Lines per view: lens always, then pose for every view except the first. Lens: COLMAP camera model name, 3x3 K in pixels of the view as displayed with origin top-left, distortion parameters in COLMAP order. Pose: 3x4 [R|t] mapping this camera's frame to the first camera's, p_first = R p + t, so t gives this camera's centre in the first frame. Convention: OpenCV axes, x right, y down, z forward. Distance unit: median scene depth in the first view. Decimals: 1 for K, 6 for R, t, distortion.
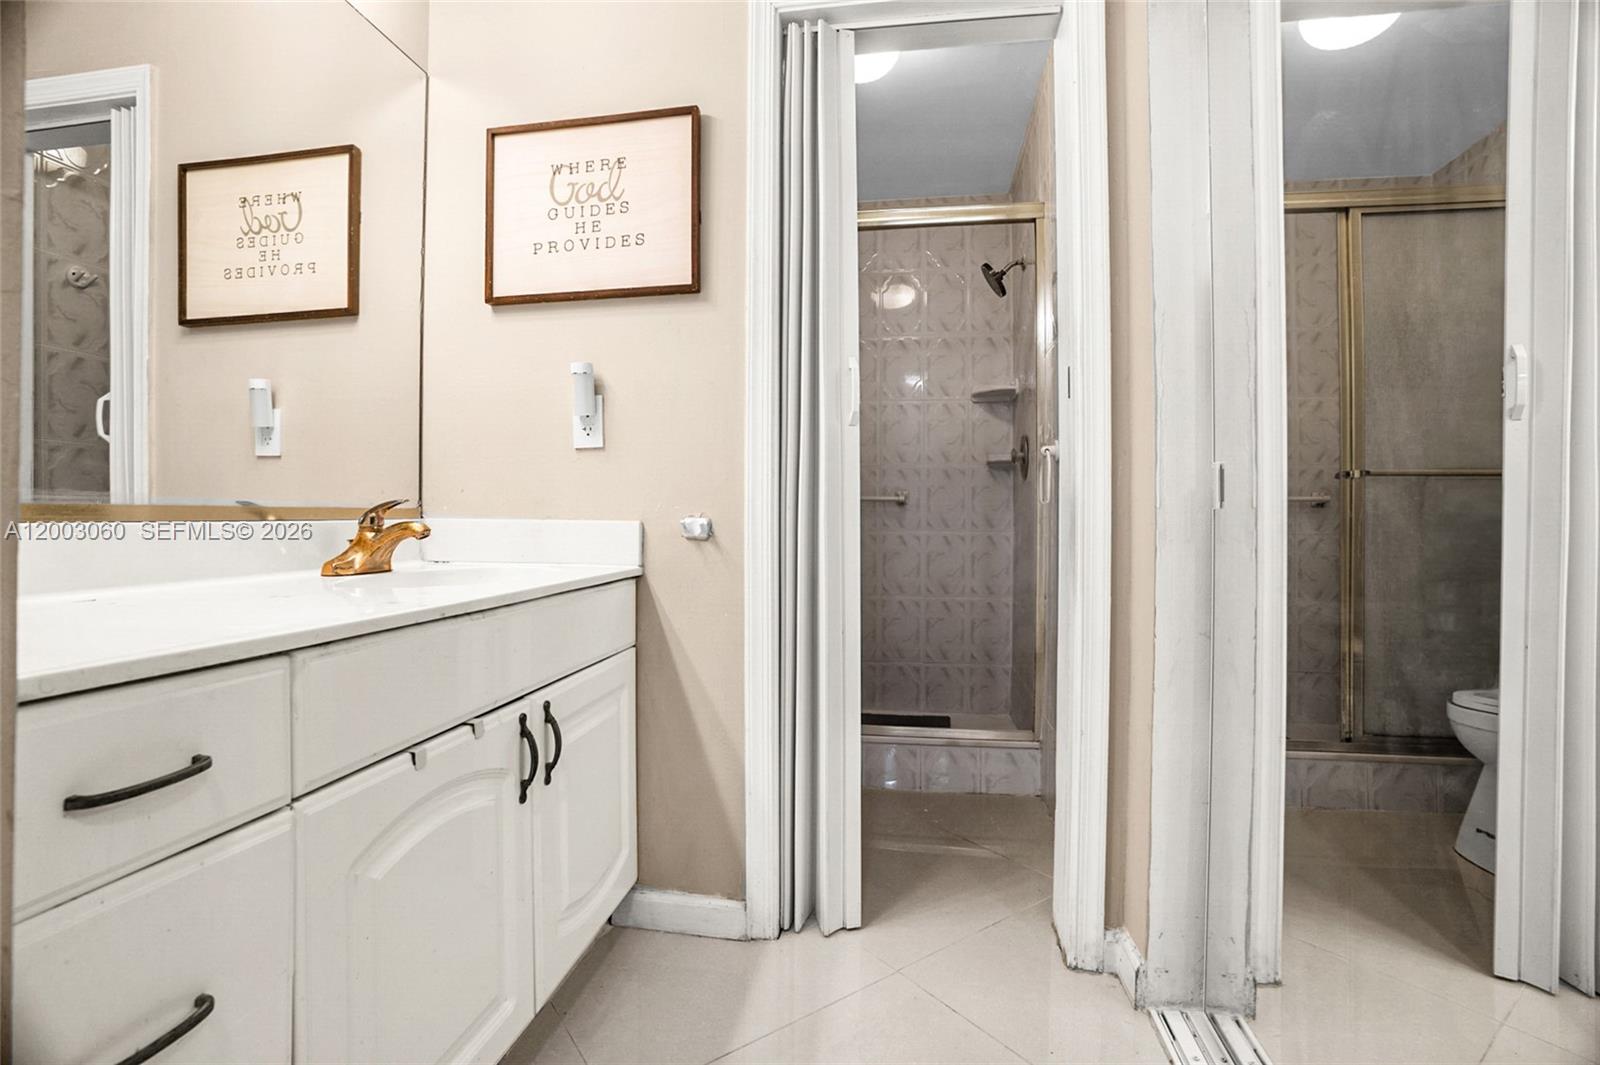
lens RADIAL K [[756.9, 0, 800.7], [0, 756.9, 532.0], [0, 0, 1]] dist [-0.075546, 0.033398]
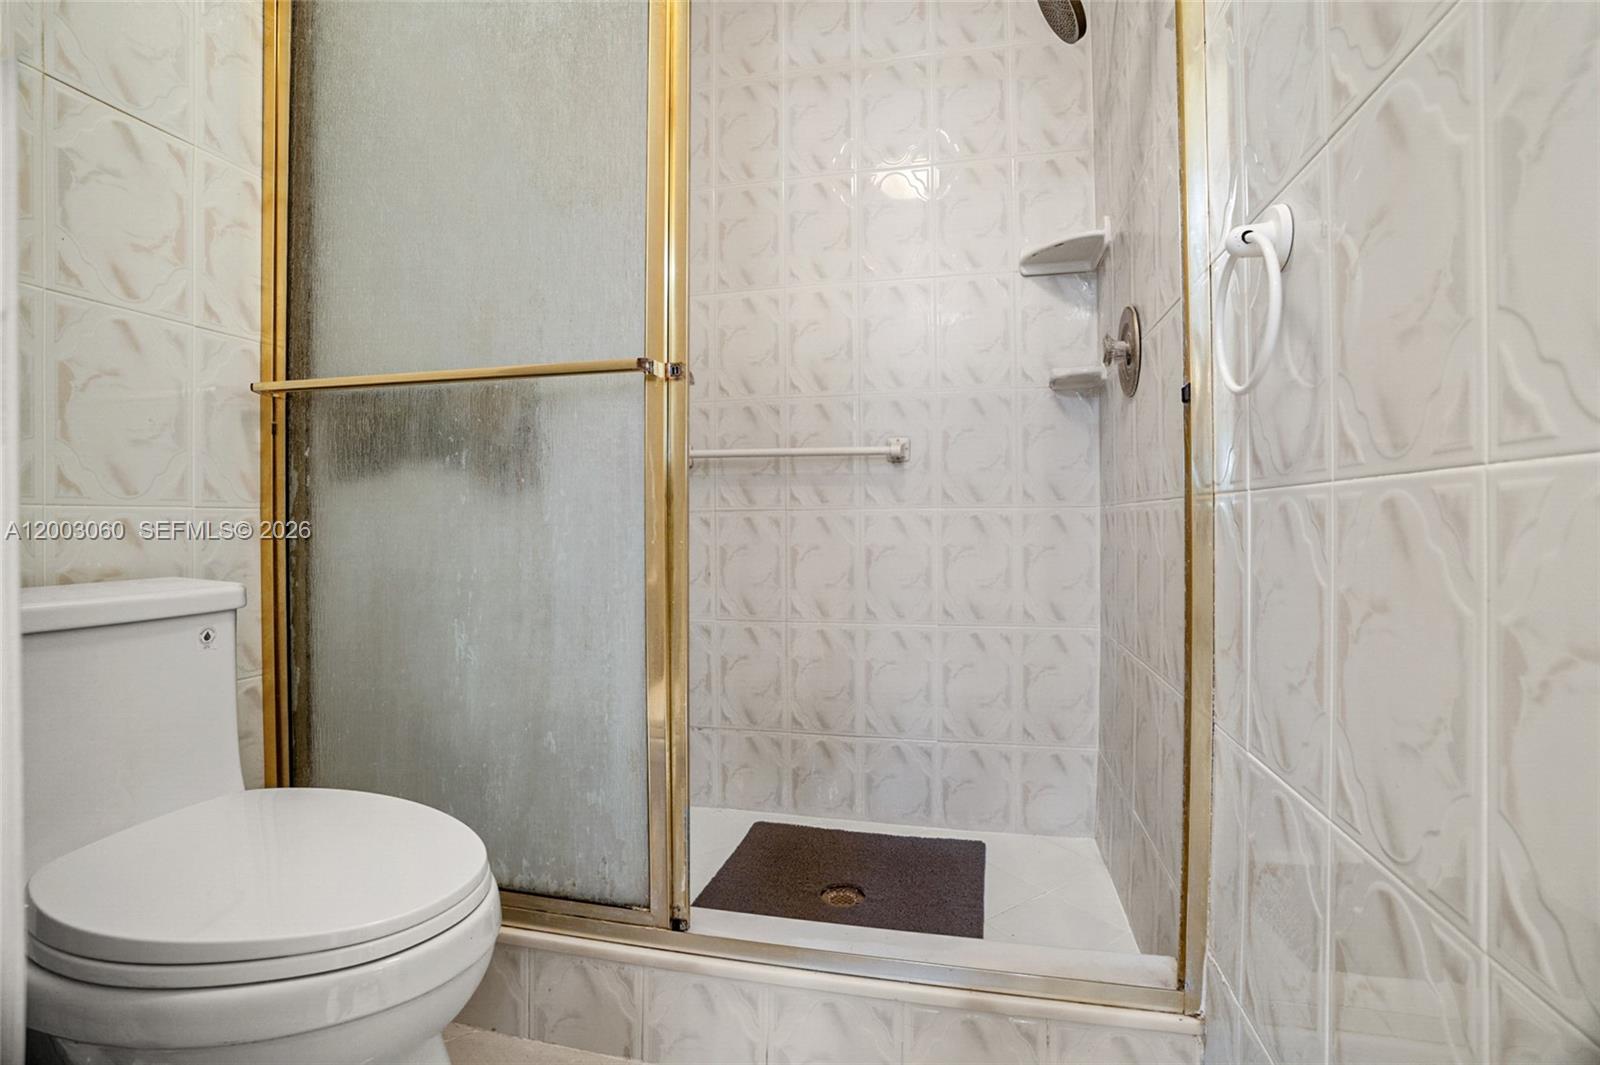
lens RADIAL K [[756.9, 0, 800.7], [0, 756.9, 532.0], [0, 0, 1]] dist [-0.075546, 0.033398]
pose [[0.998150, -0.006623, -0.060430, 0.201674], [0.006324, 0.999967, -0.005135, 0.040081], [0.060462, 0.004744, 0.998159, 0.913897]]
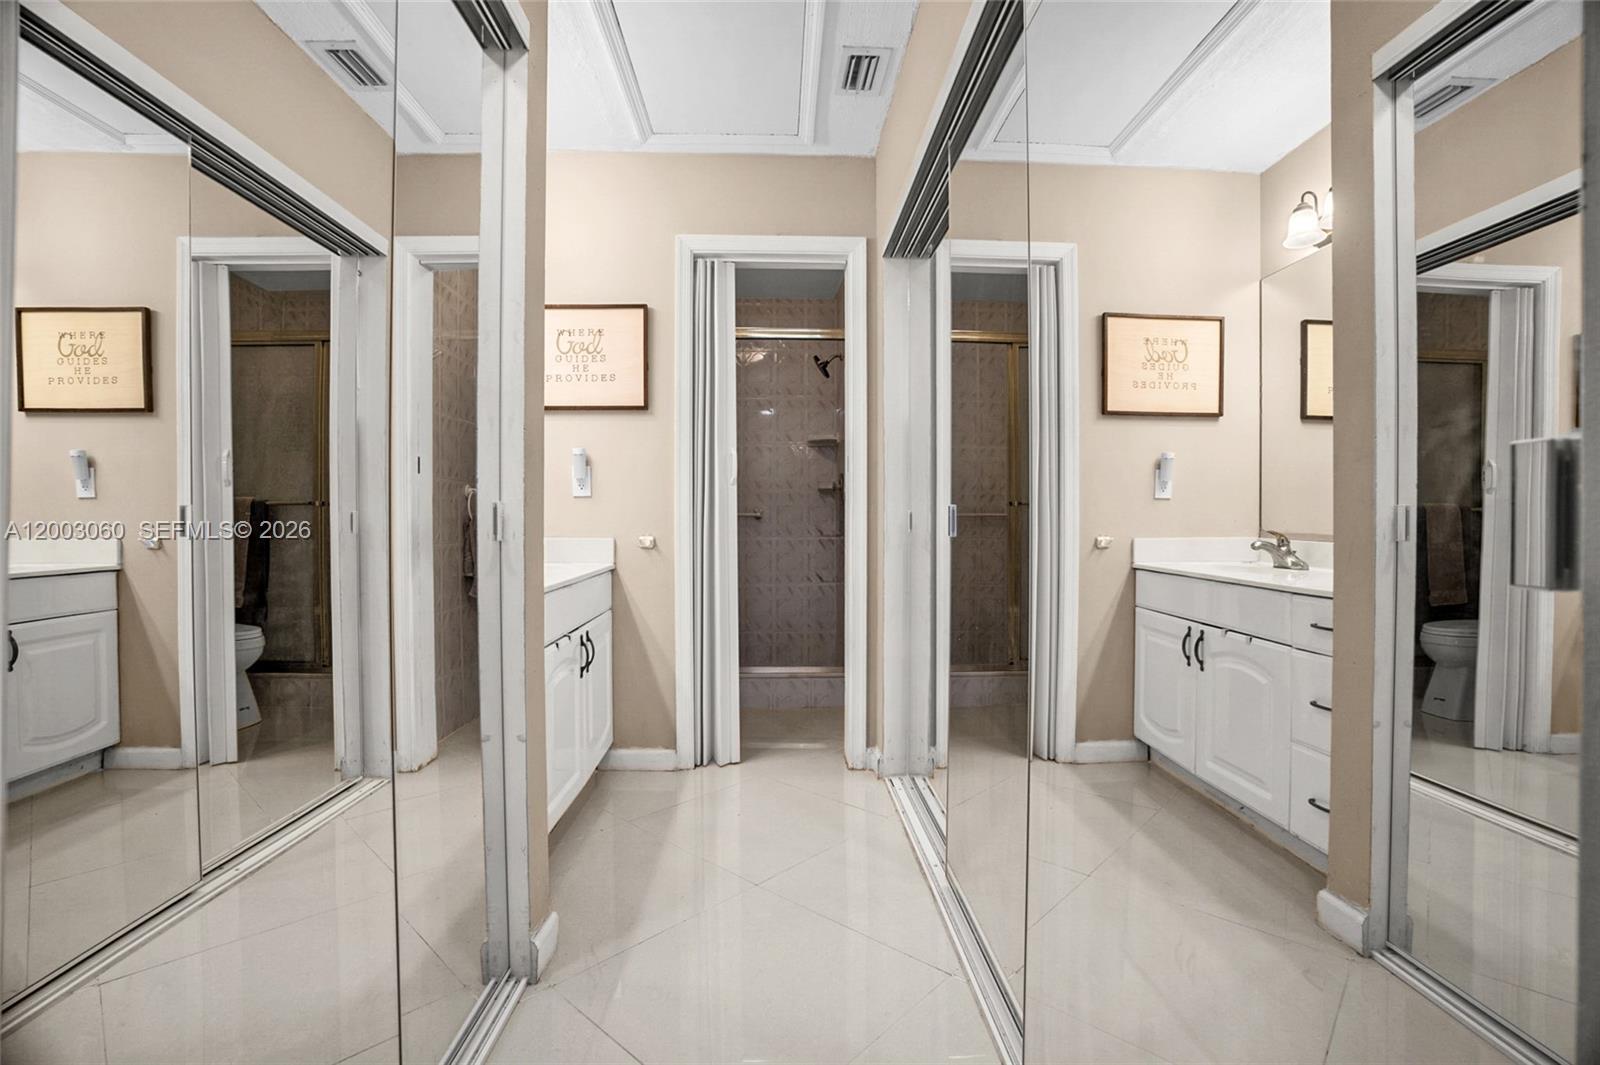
lens RADIAL K [[756.9, 0, 800.7], [0, 756.9, 532.0], [0, 0, 1]] dist [-0.075546, 0.033398]
pose [[0.981581, -0.004320, 0.191000, -0.119999], [0.003862, 0.999989, 0.002771, -0.032230], [-0.191009, -0.001983, 0.981586, -0.815784]]
